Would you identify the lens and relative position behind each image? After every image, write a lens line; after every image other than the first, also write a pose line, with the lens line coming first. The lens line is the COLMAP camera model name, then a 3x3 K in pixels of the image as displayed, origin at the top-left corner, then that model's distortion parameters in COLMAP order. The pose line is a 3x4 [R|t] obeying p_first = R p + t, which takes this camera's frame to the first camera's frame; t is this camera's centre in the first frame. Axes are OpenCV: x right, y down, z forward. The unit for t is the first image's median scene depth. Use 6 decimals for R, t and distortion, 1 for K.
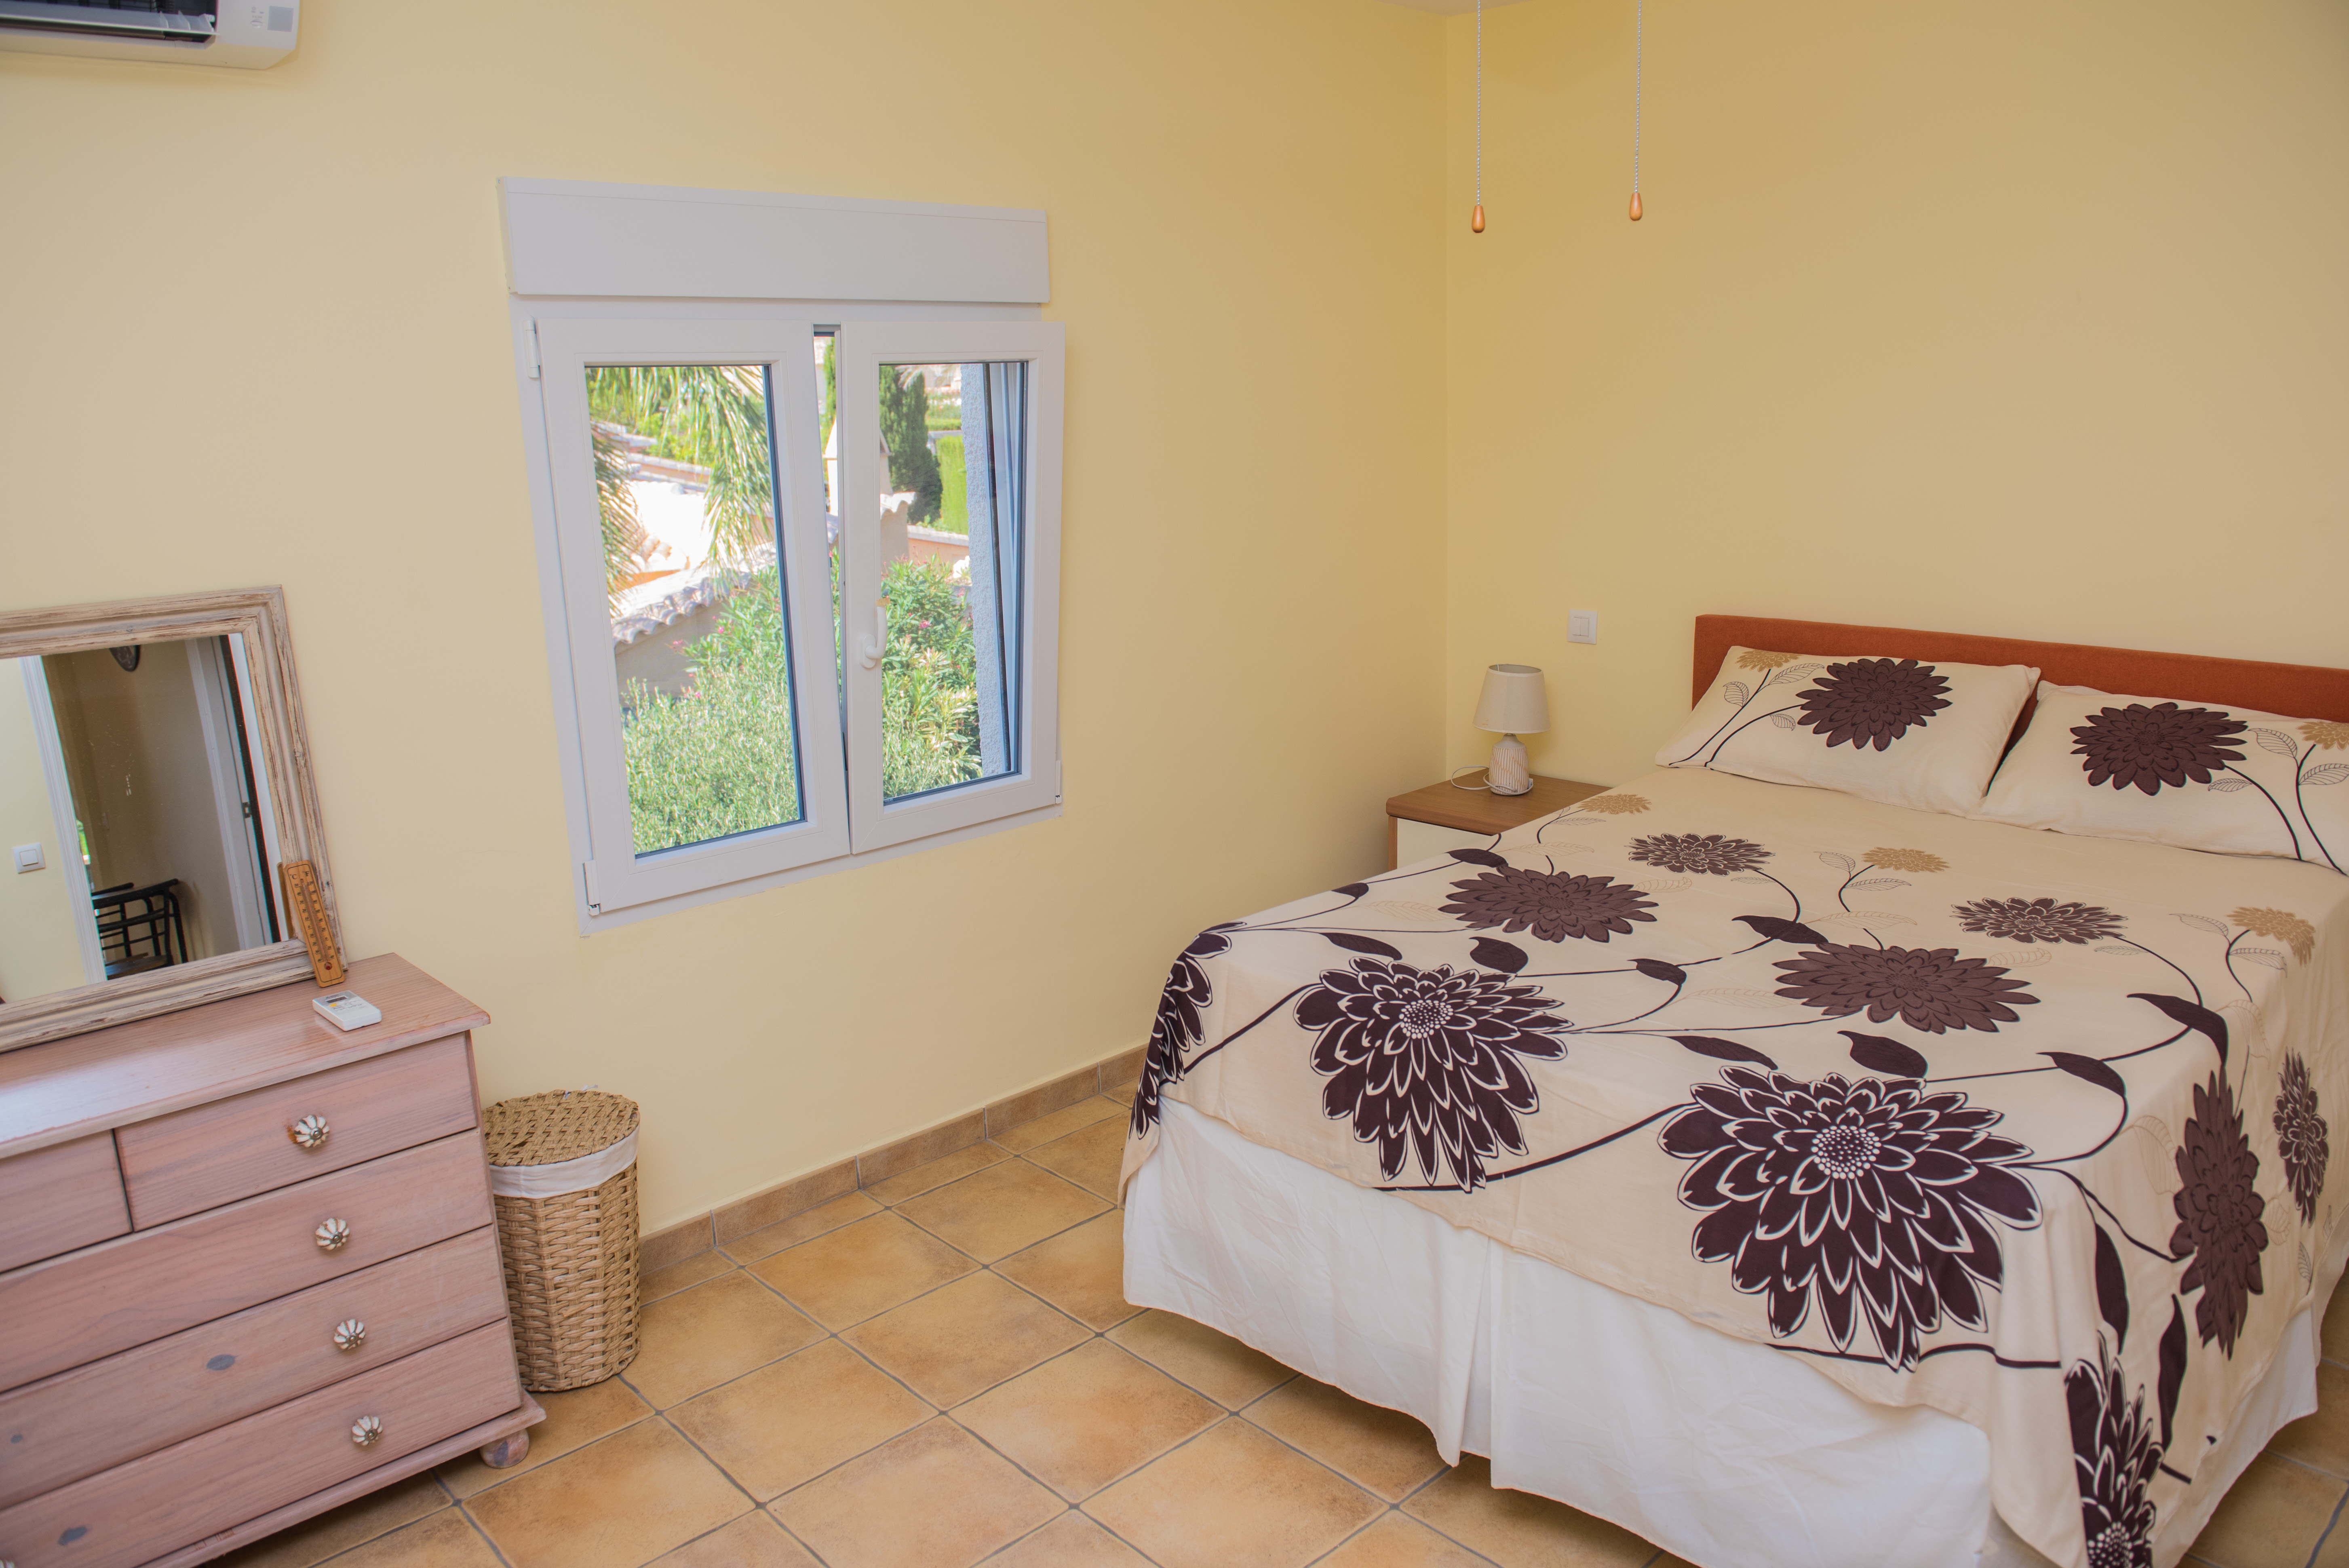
lens RADIAL K [[1671.8, 0, 1181.5], [0, 1671.8, 788.8], [0, 0, 1]] dist [-0.044771, -0.012740]
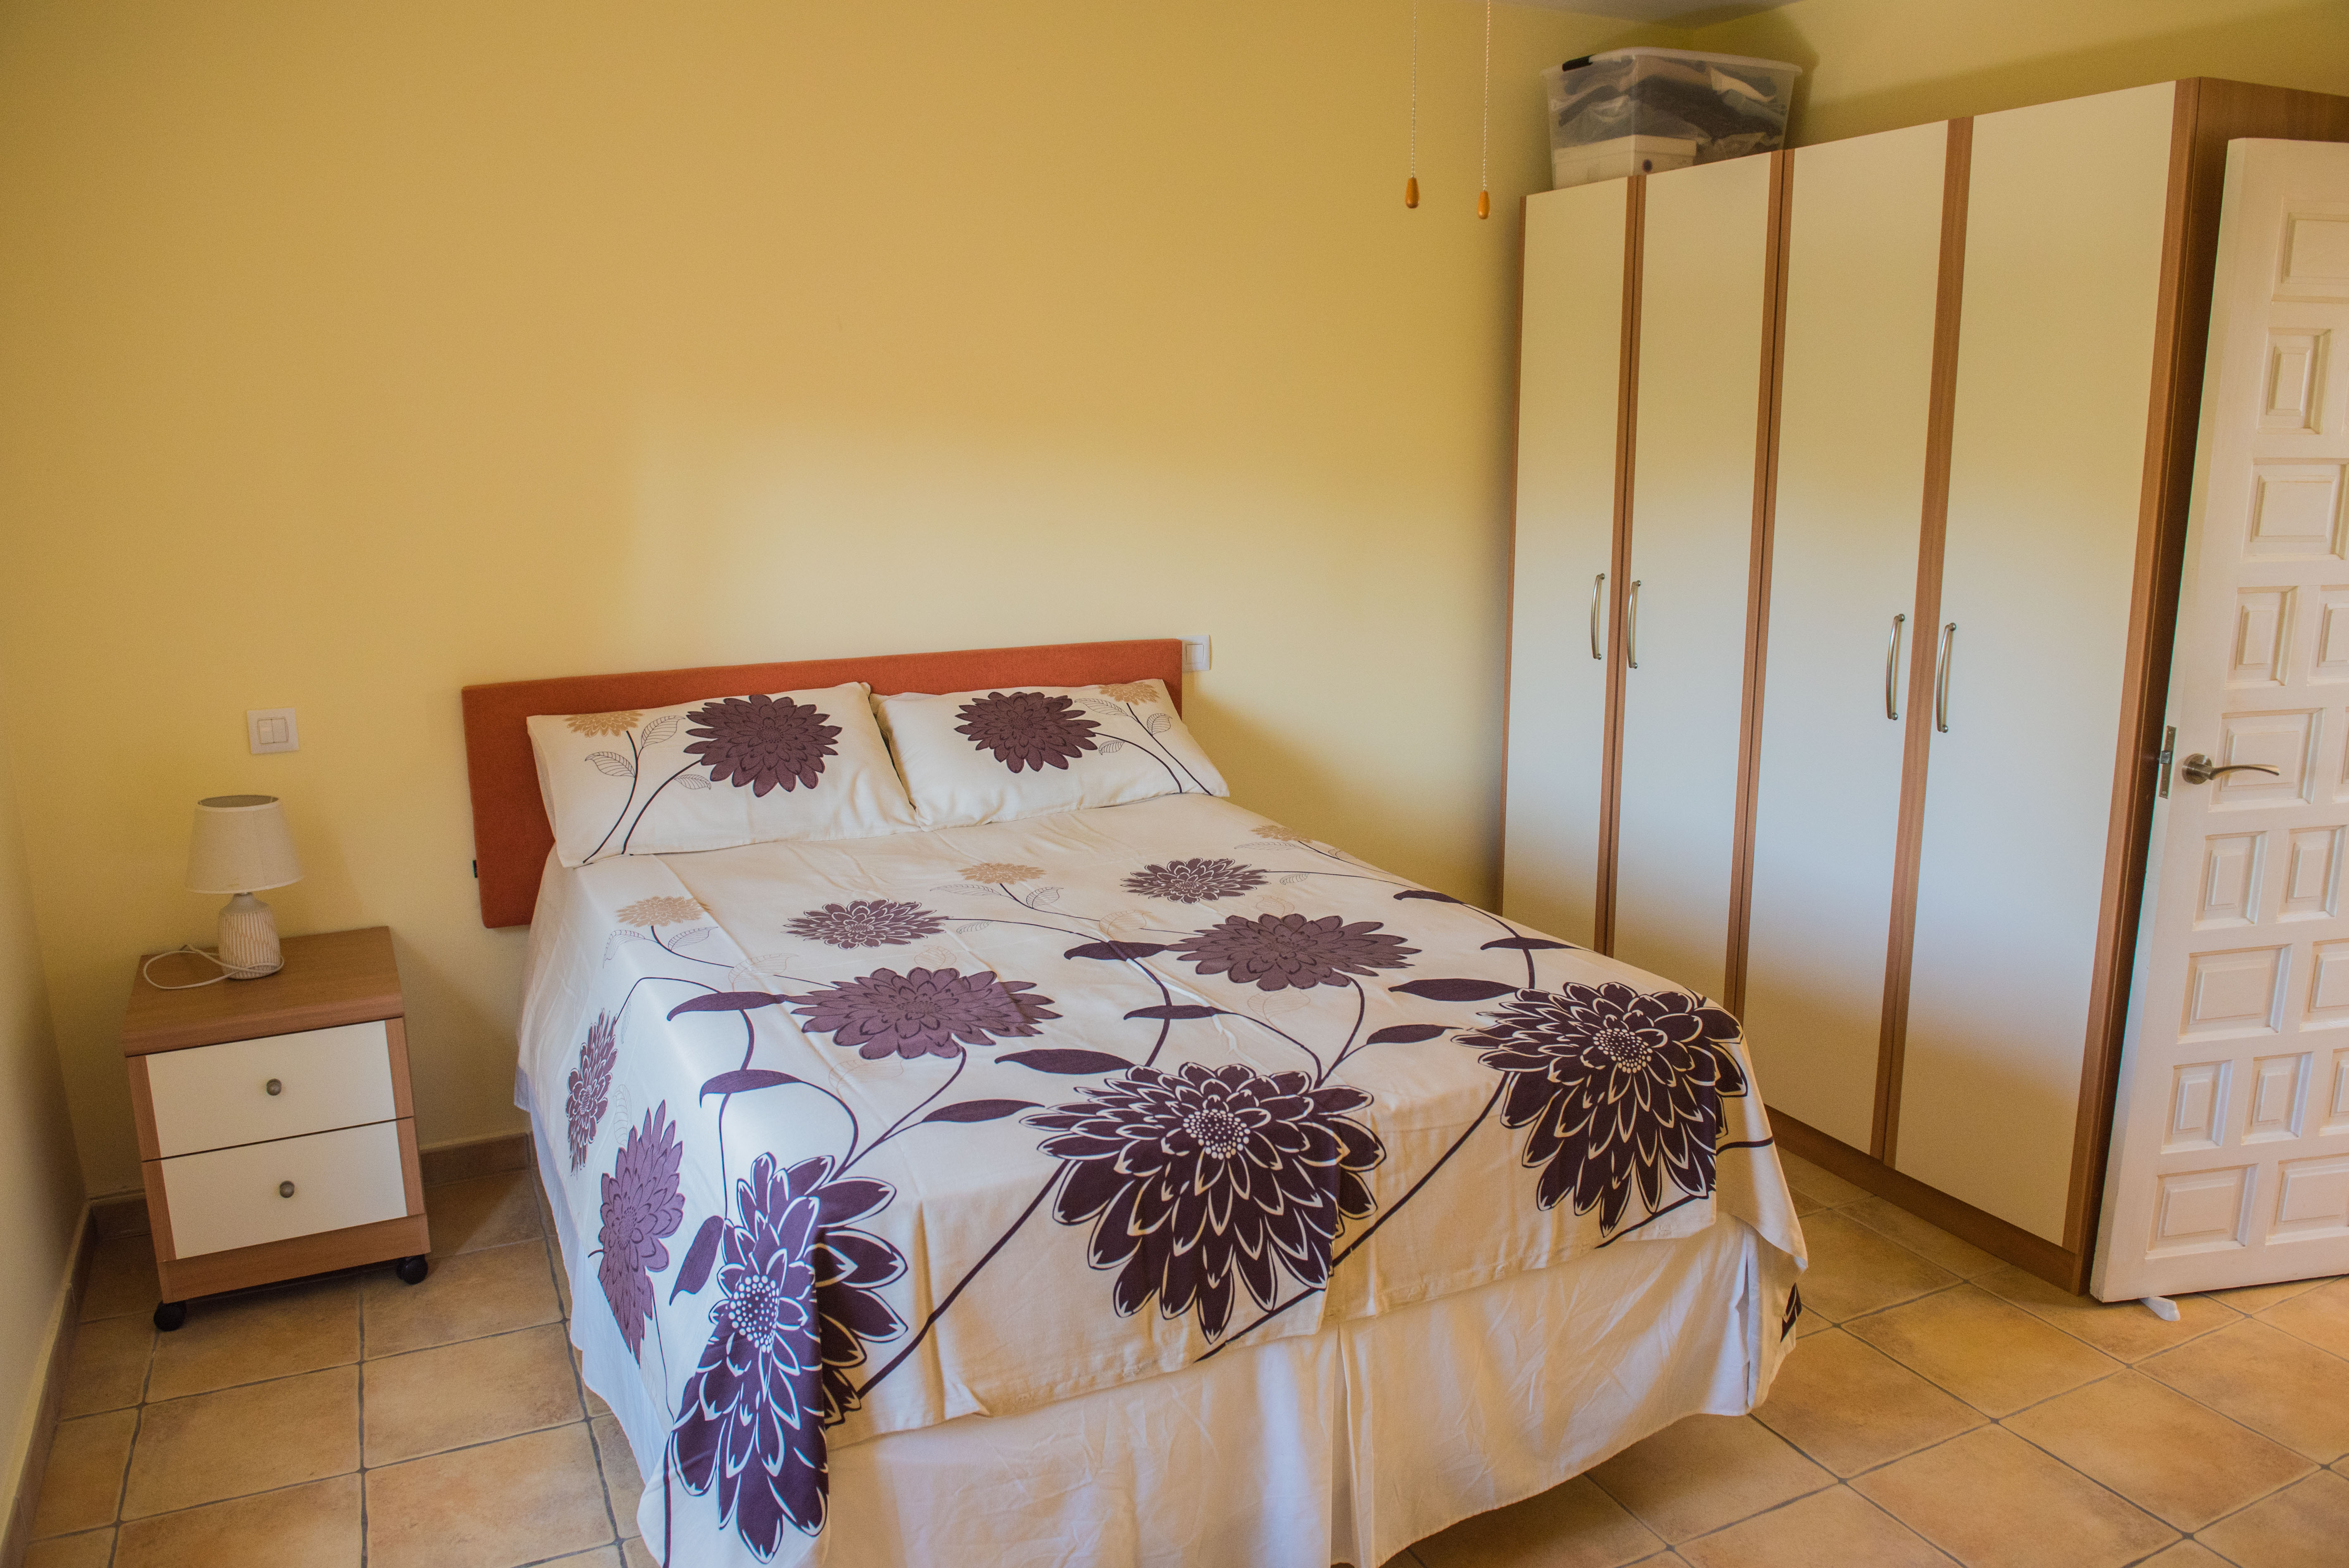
lens RADIAL K [[1671.8, 0, 1181.5], [0, 1671.8, 788.8], [0, 0, 1]] dist [-0.044771, -0.012740]
pose [[0.301472, -0.180762, 0.936184, -0.588648], [0.215426, 0.969389, 0.117802, -0.127150], [-0.928820, 0.166164, 0.331184, 0.681487]]
